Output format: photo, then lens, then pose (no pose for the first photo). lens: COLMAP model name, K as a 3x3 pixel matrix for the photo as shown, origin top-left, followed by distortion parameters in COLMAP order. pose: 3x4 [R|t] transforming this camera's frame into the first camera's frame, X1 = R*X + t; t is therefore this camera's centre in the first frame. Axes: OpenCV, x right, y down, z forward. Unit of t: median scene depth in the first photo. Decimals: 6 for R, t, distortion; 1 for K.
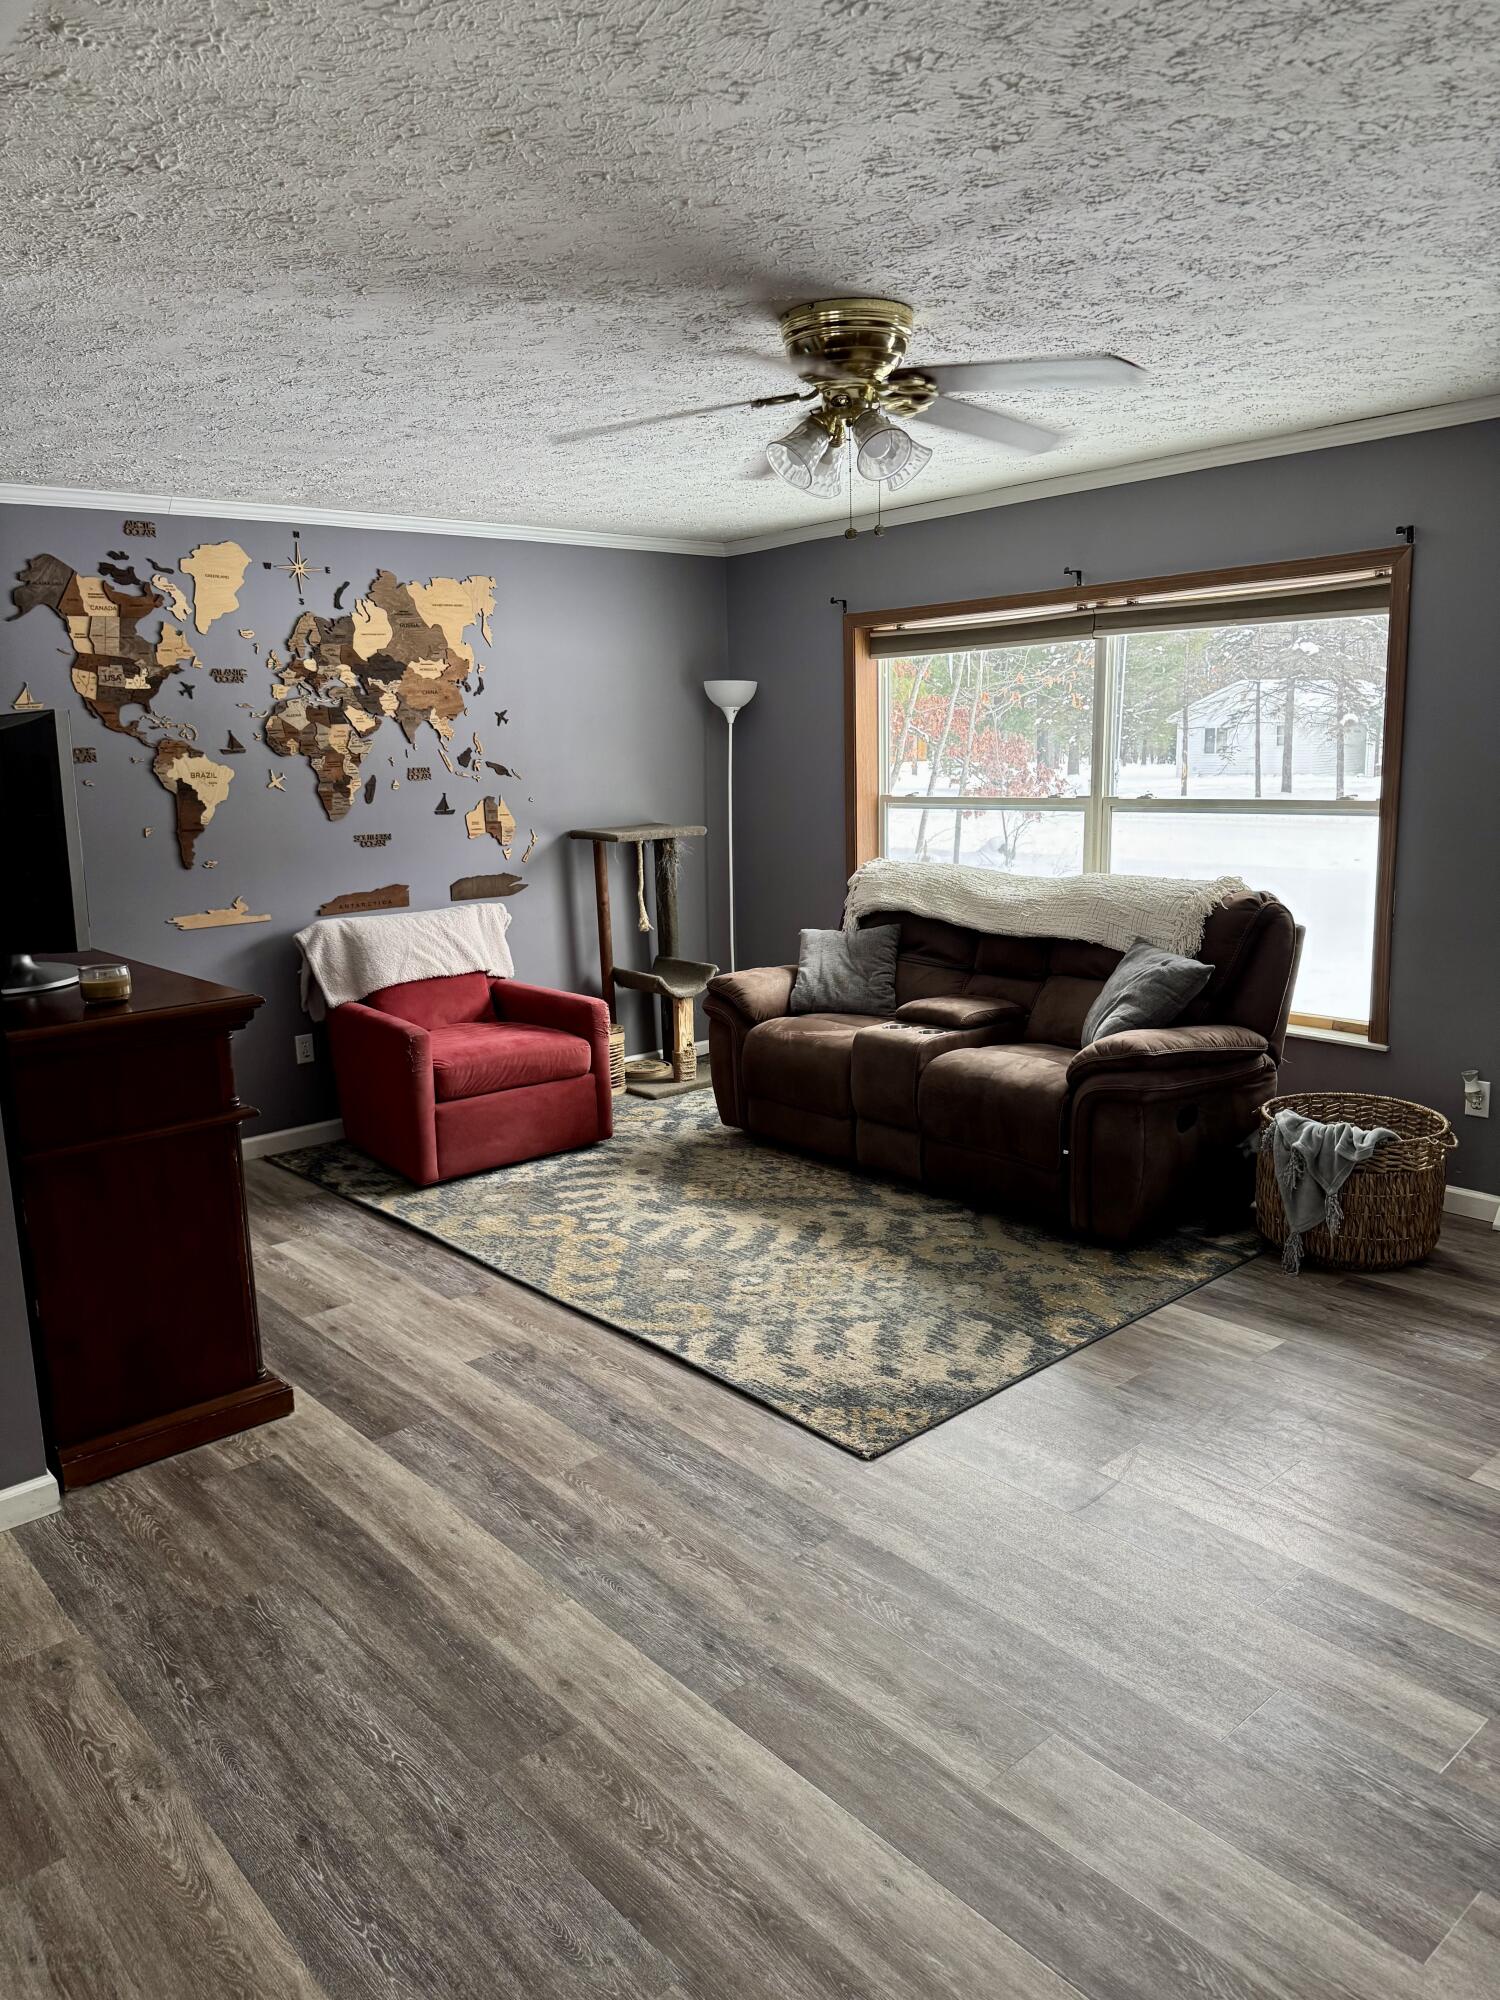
lens RADIAL K [[1406.3, 0, 754.8], [0, 1406.3, 996.7], [0, 0, 1]] dist [0.093029, -0.126175]
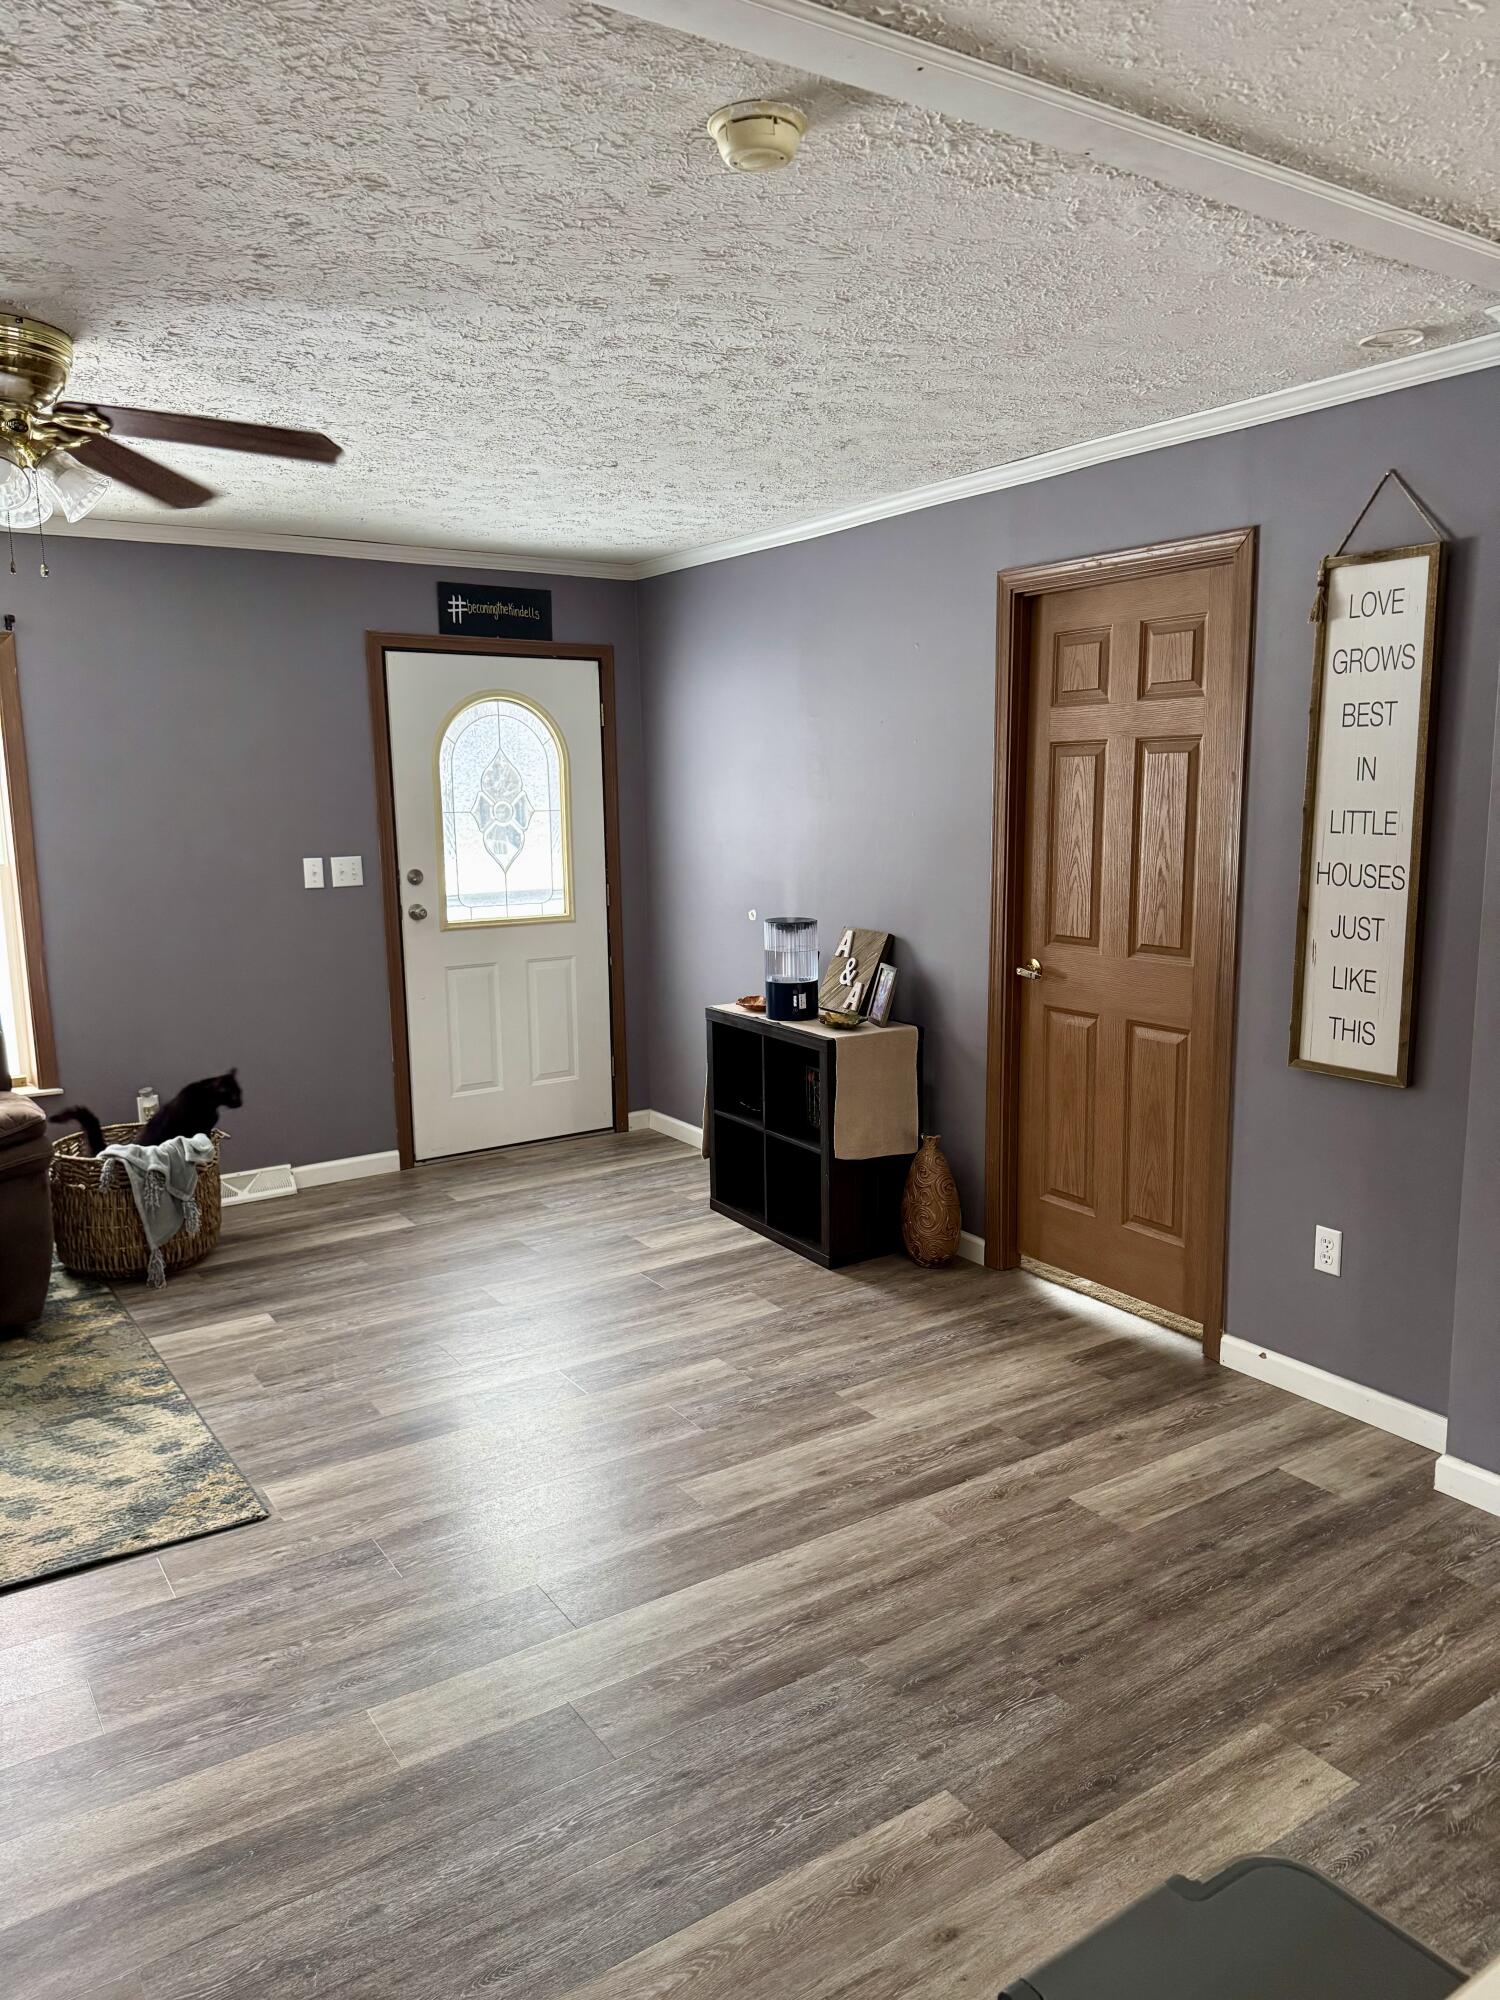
lens RADIAL K [[1406.3, 0, 754.4], [0, 1406.3, 994.8], [0, 0, 1]] dist [0.093029, -0.126175]
pose [[0.131259, -0.128159, 0.983029, -0.797614], [0.191555, 0.976200, 0.101691, -0.063518], [-0.972665, 0.174956, 0.152684, 0.451099]]
